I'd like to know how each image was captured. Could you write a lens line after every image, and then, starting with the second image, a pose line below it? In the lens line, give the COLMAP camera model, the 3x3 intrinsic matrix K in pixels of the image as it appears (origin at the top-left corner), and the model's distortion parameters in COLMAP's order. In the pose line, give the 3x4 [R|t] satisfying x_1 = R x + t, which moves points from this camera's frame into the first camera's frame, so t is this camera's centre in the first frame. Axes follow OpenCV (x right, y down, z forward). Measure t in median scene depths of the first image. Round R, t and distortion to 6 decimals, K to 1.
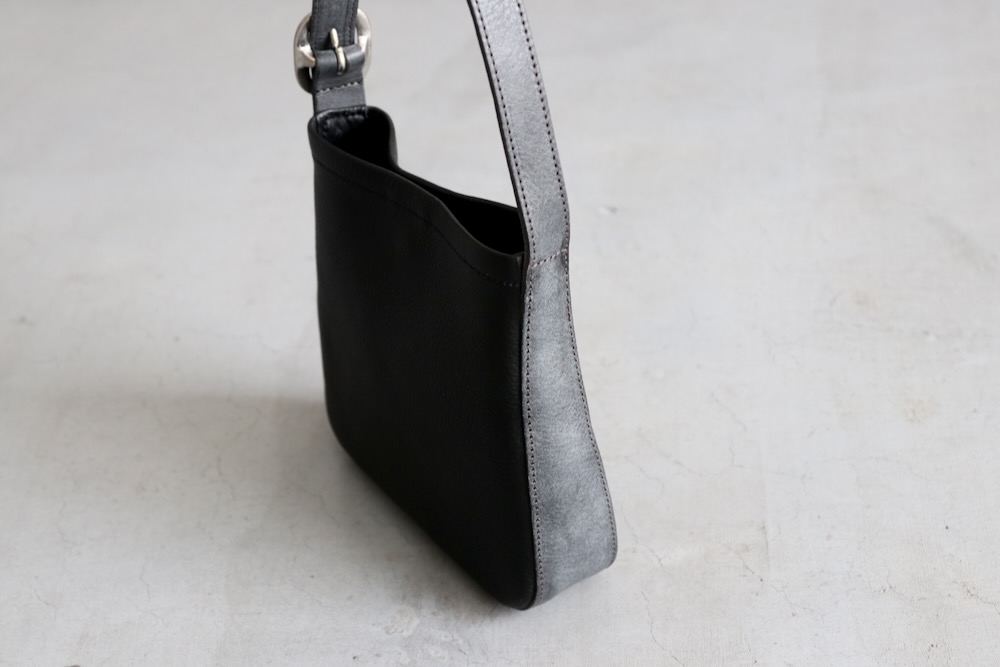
lens RADIAL K [[1410.8, 0, 490.8], [0, 1410.8, 333.0], [0, 0, 1]] dist [0.078010, 0.000000]
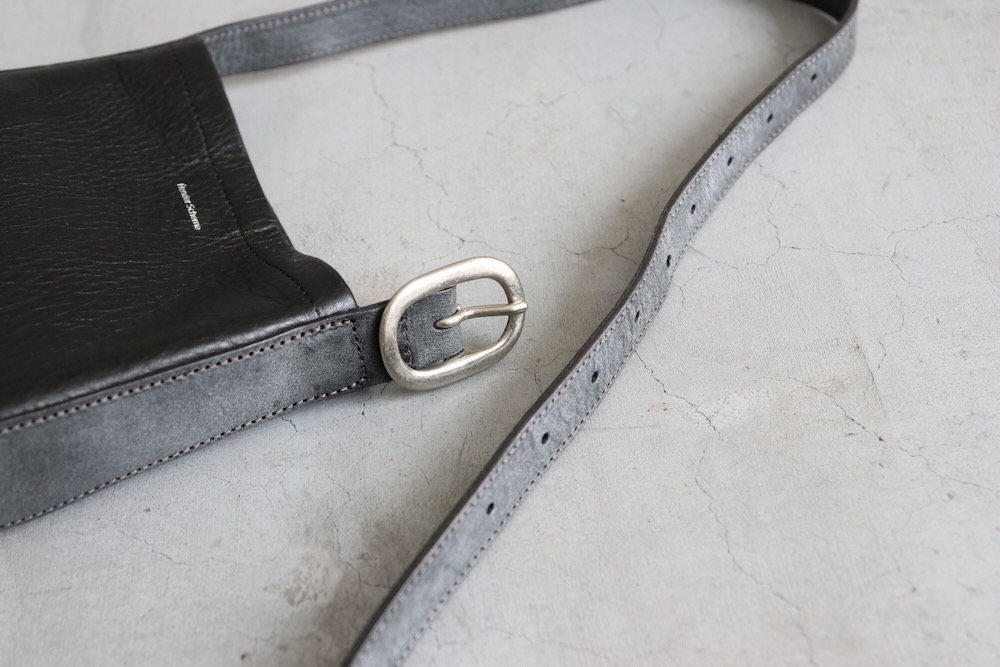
lens RADIAL K [[1584.3, 0, 500.6], [0, 1584.3, 333.5], [0, 0, 1]] dist [-0.004919, 0.000000]
pose [[0.987387, -0.106603, 0.117063, -0.050448], [0.083891, 0.979301, 0.184204, -0.013571], [-0.134276, -0.172061, 0.975892, 0.346833]]
